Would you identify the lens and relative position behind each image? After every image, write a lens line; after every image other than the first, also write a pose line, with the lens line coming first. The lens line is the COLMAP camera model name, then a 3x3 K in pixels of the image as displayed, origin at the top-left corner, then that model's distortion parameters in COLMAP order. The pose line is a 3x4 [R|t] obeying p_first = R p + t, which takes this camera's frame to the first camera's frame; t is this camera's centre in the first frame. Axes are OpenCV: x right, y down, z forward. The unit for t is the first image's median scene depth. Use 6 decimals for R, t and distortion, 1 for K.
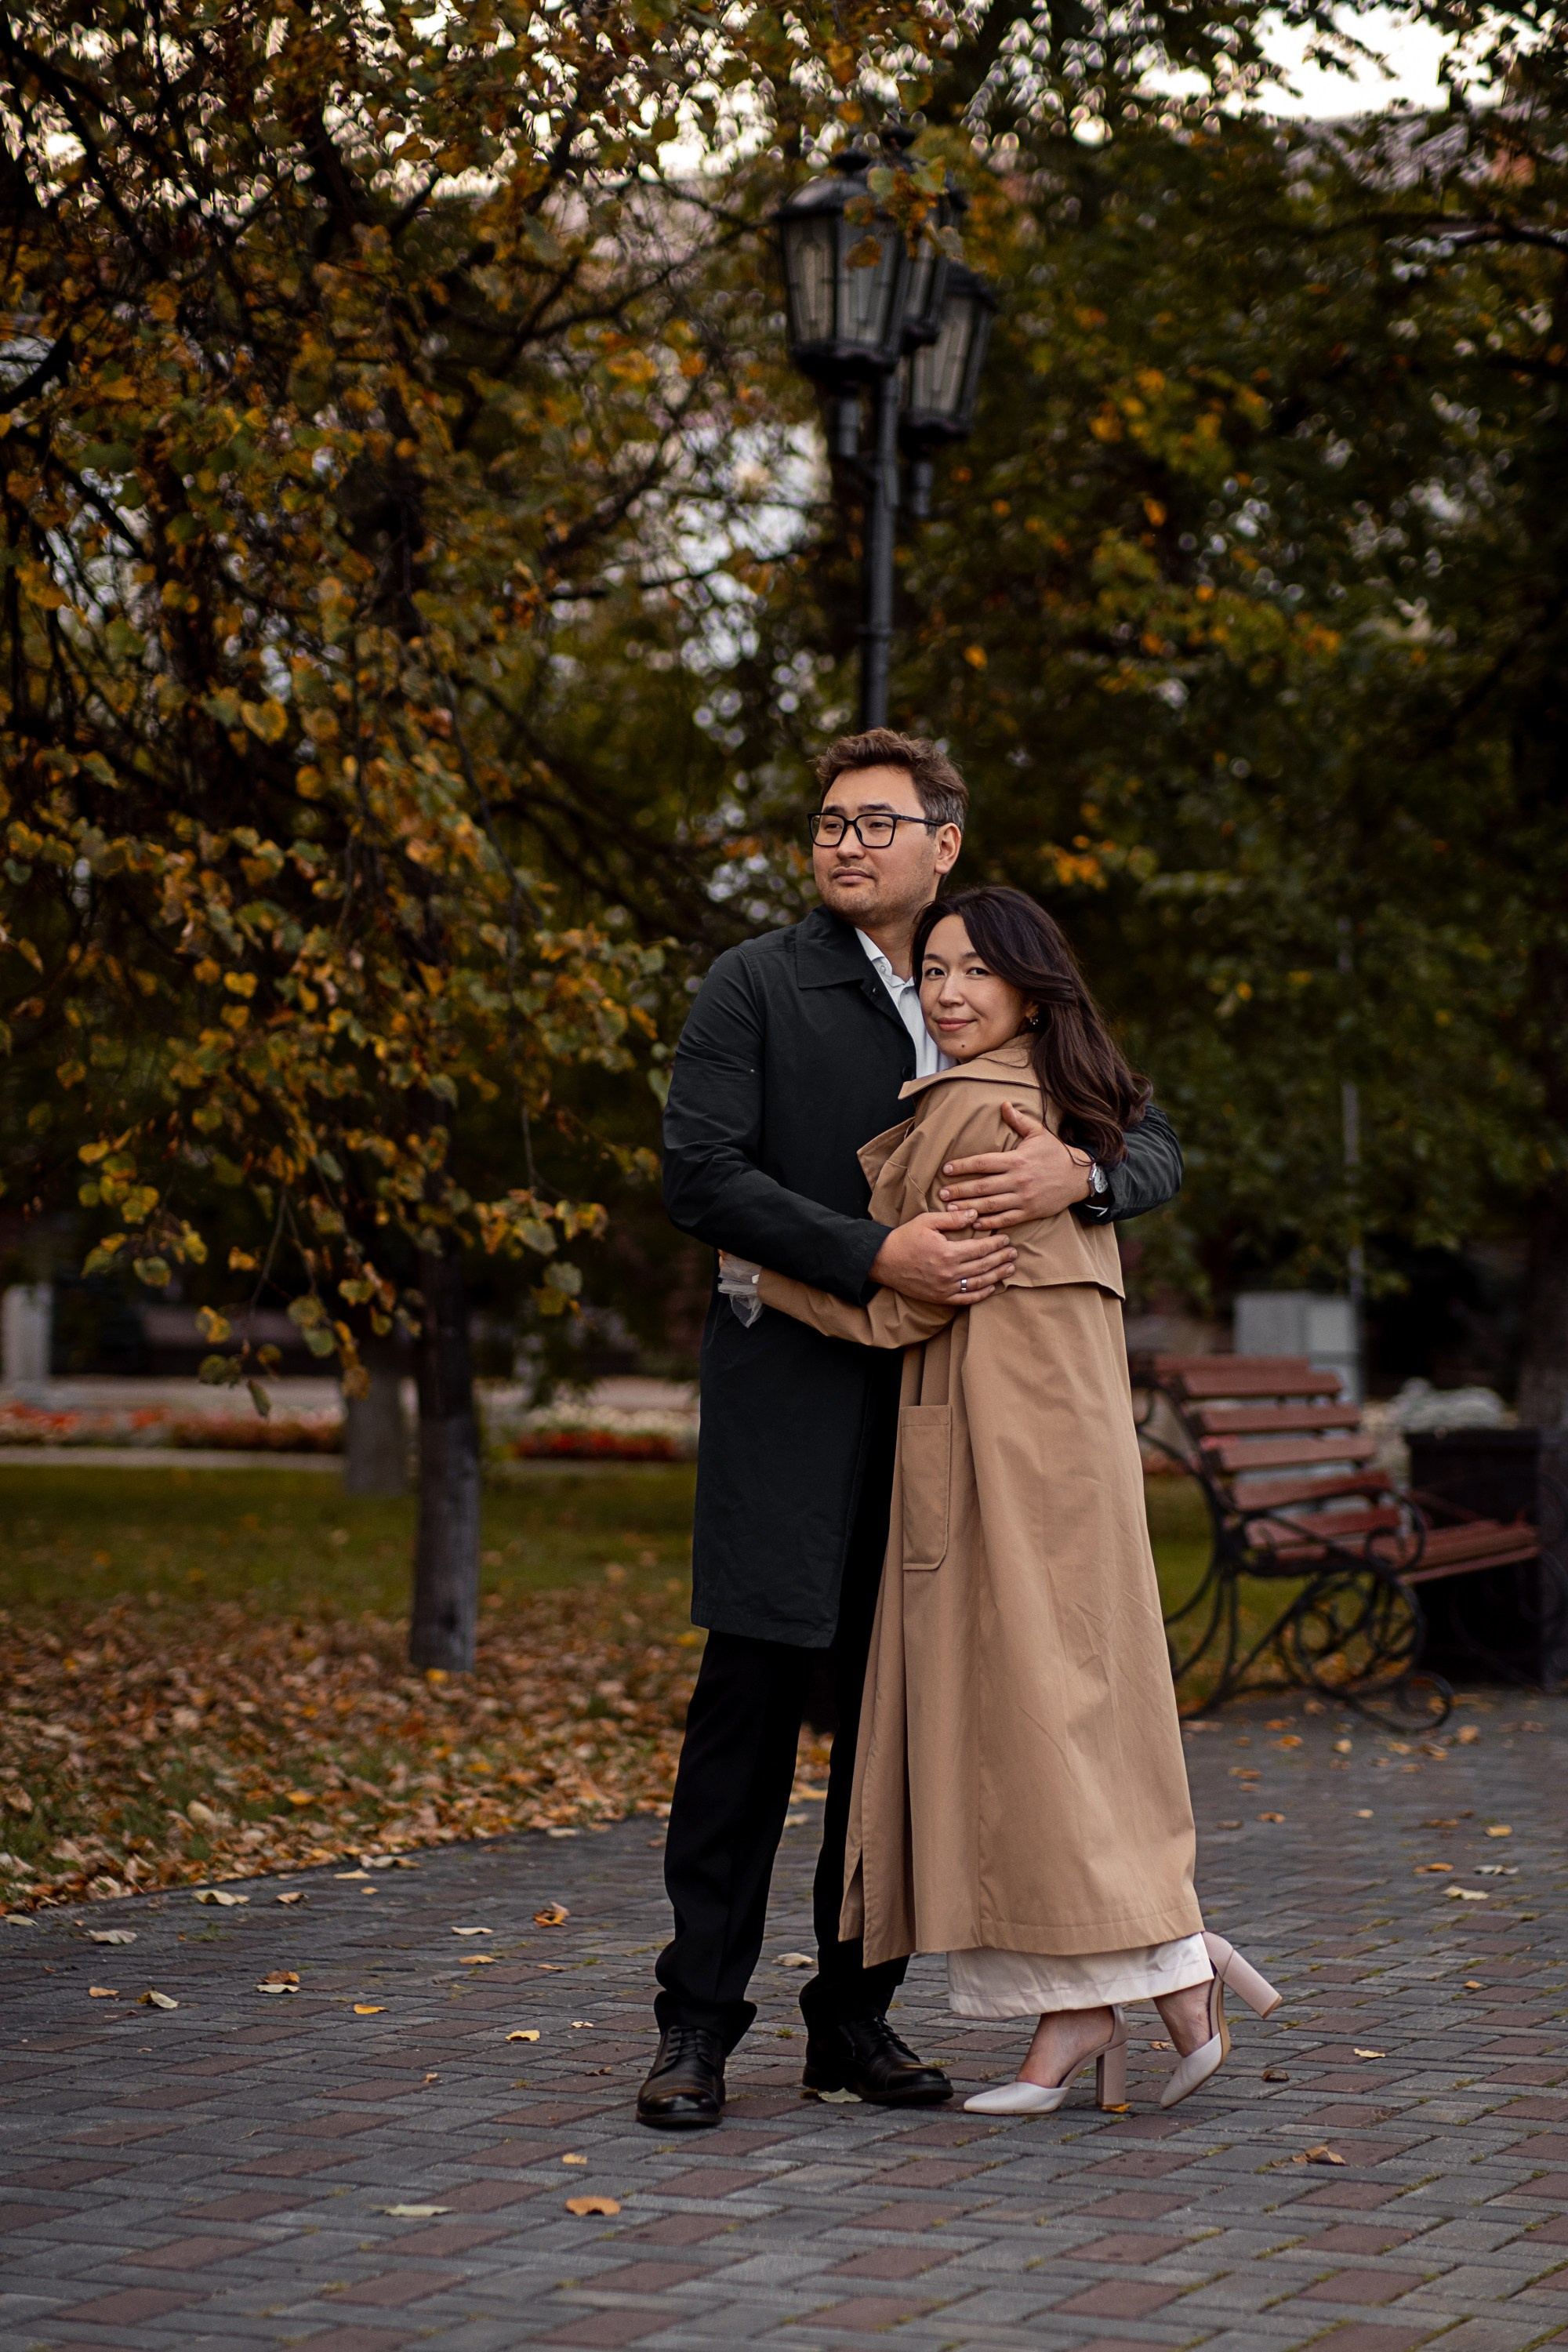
lens RADIAL K [[5668.9, 0, 744.6], [0, 5668.9, 1174.0], [0, 0, 1]] dist [0.330213, -0.759078]
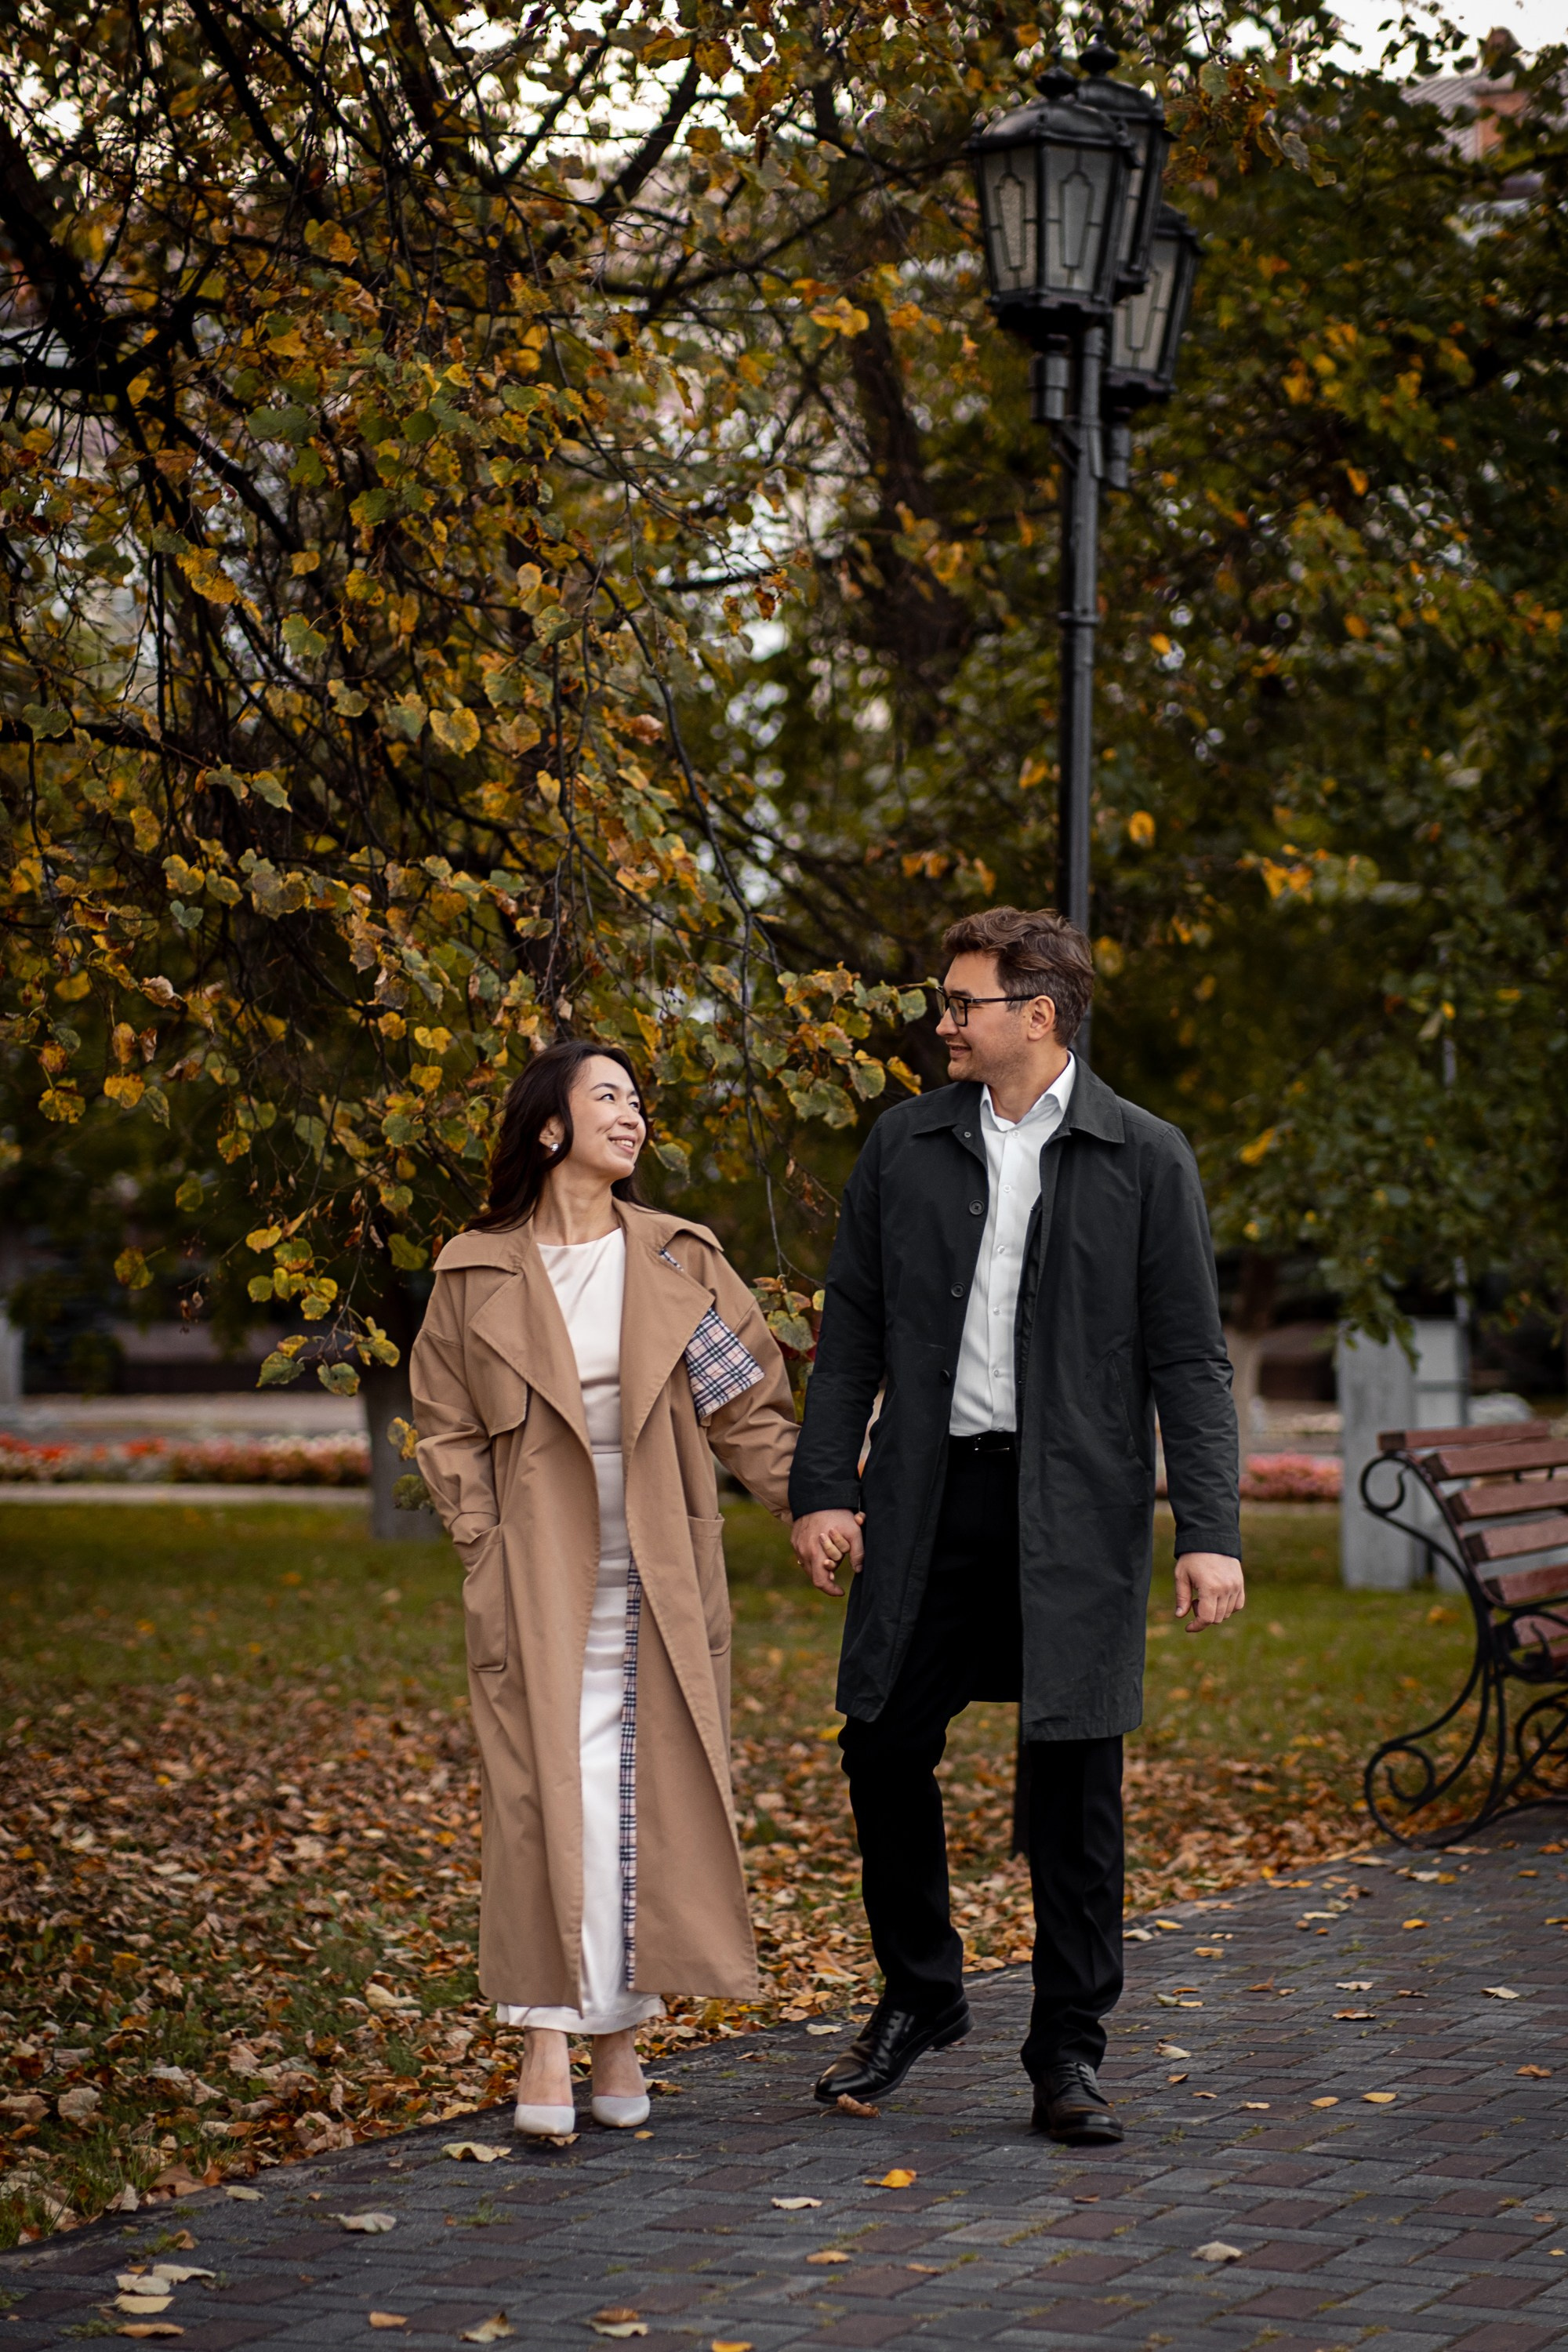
lens RADIAL K [[5668.9, 0, 744.6], [0, 5668.9, 1174.0], [0, 0, 1]] dist [0.330213, -0.759078]
pose [[0.999847, -0.013170, 0.011542, -0.051806], [0.013152, 0.999912, 0.001658, -0.013951], [-0.011562, -0.001506, 0.999932, 0.145355]]
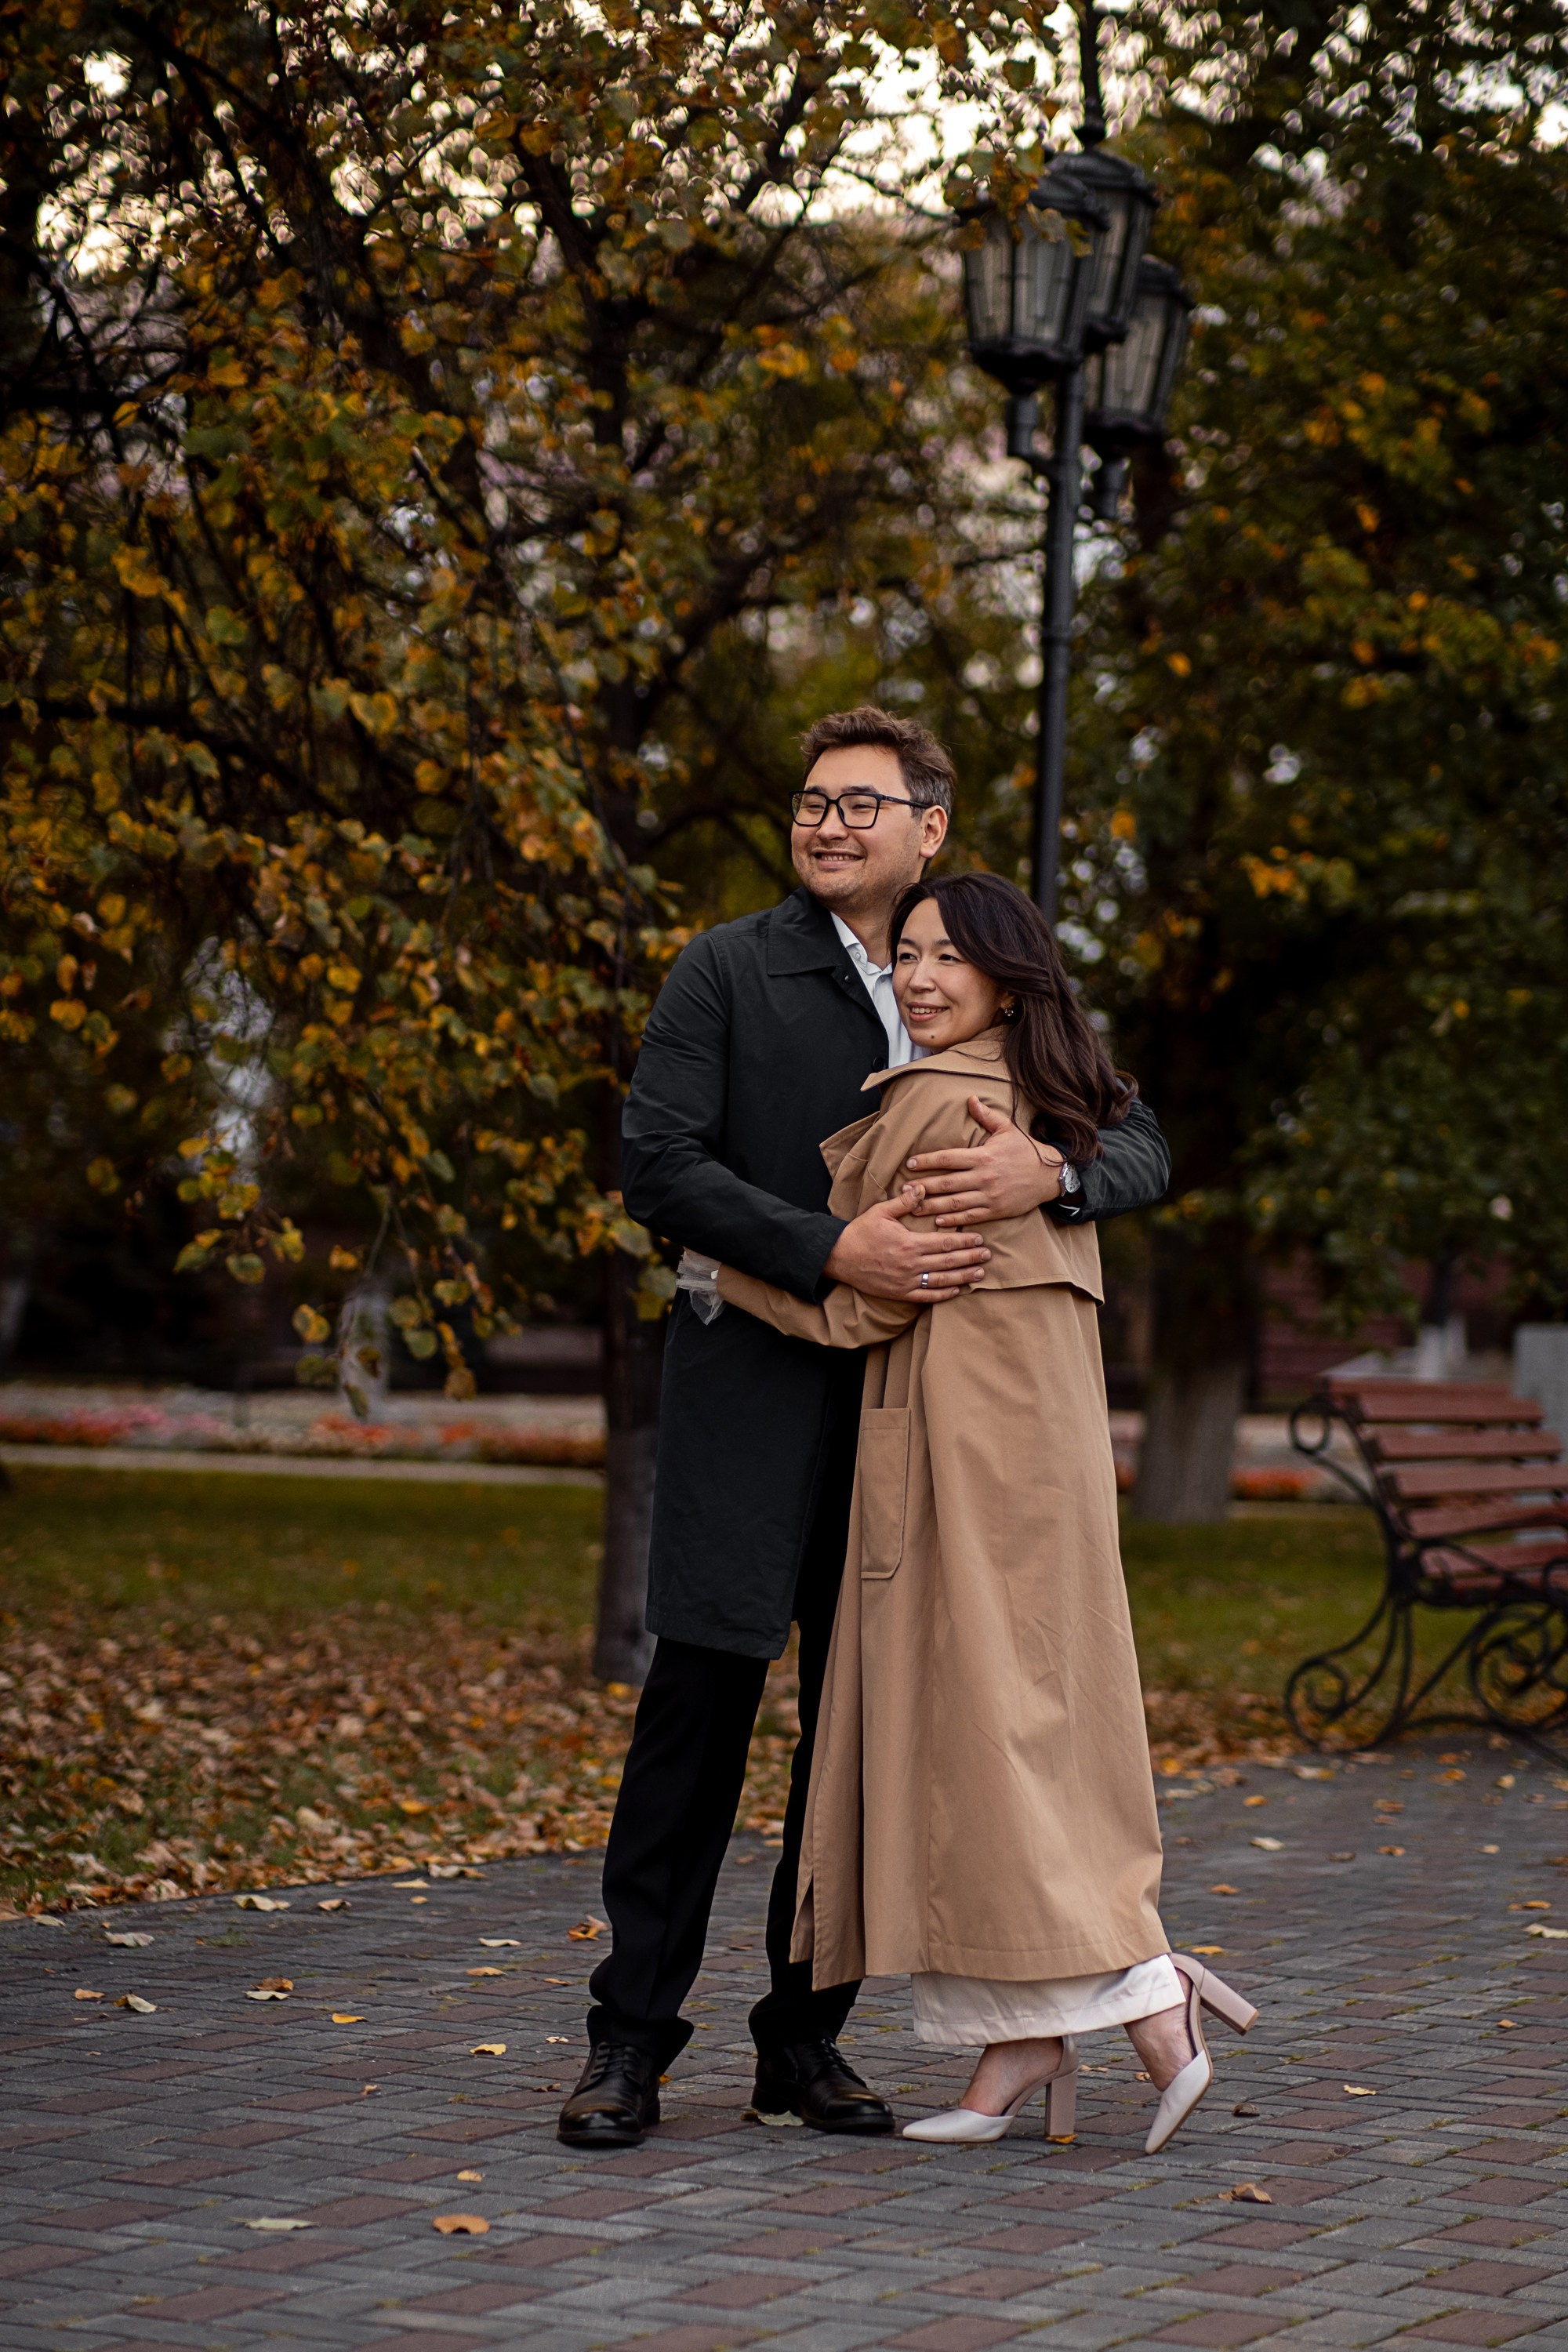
lens RADIAL K [[5668.9, 0, 744.6], [0, 5668.9, 1174.0], [0, 0, 1]] dist [0.330213, -0.759078]
pose [[0.997531, 0.015557, -0.068484, 0.048754], [-0.015900, 0.999864, -0.004460, 0.003742], [0.068406, 0.005538, 0.997642, 0.021350]]
